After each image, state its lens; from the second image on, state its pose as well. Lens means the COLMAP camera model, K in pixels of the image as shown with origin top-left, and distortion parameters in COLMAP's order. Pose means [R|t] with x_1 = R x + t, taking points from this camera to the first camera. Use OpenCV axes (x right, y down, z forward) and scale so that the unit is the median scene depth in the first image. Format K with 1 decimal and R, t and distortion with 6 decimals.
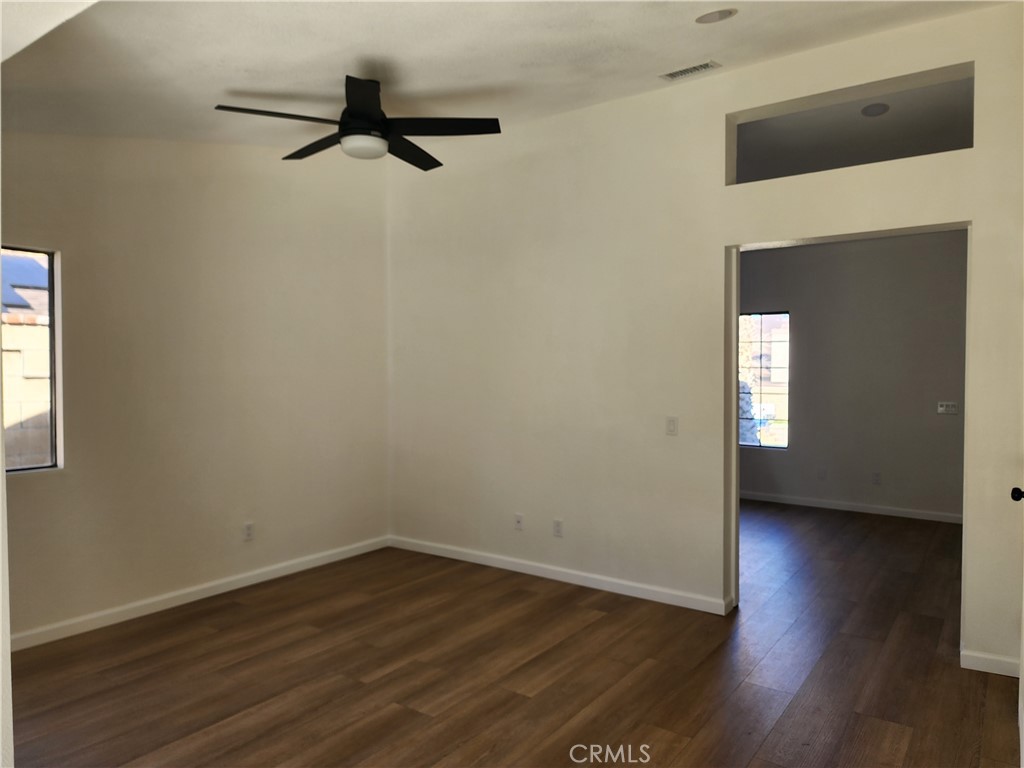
lens RADIAL K [[691.8, 0, 507.0], [0, 691.8, 378.8], [0, 0, 1]] dist [0.068765, -0.043079]
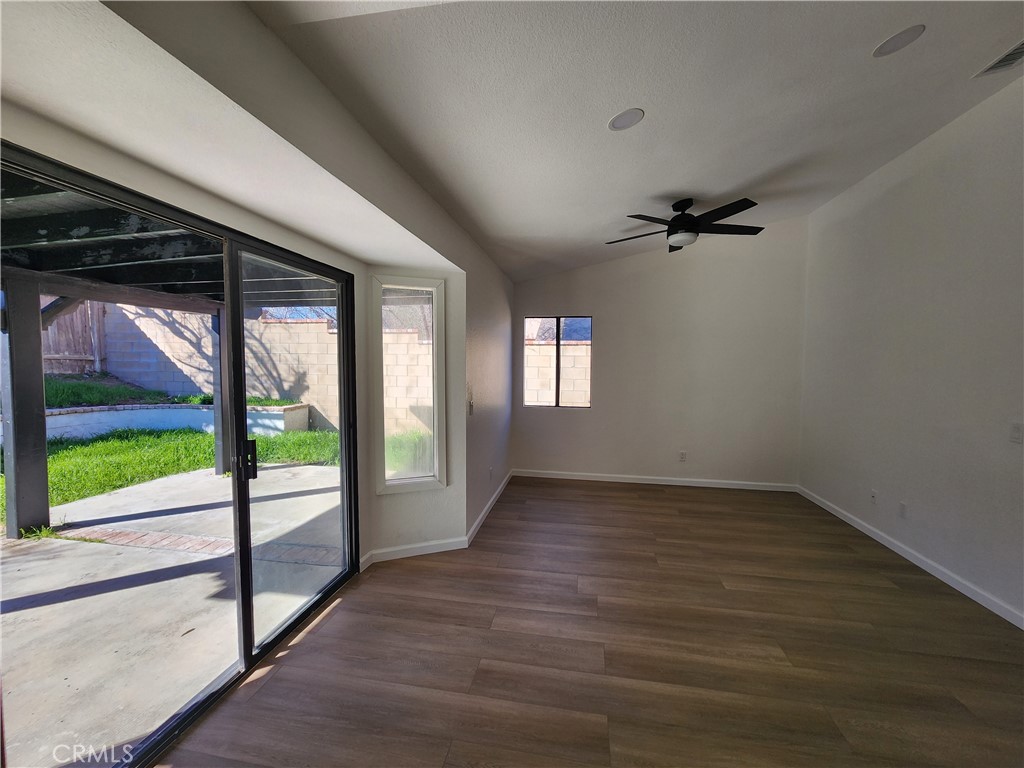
lens RADIAL K [[417.0, 0, 512.3], [0, 417.0, 383.9], [0, 0, 1]] dist [-0.003263, -0.000666]
pose [[0.436461, 0.048645, -0.898407, 0.508080], [-0.018282, 0.998811, 0.045199, -0.013759], [0.899537, -0.003303, 0.436831, 0.163611]]
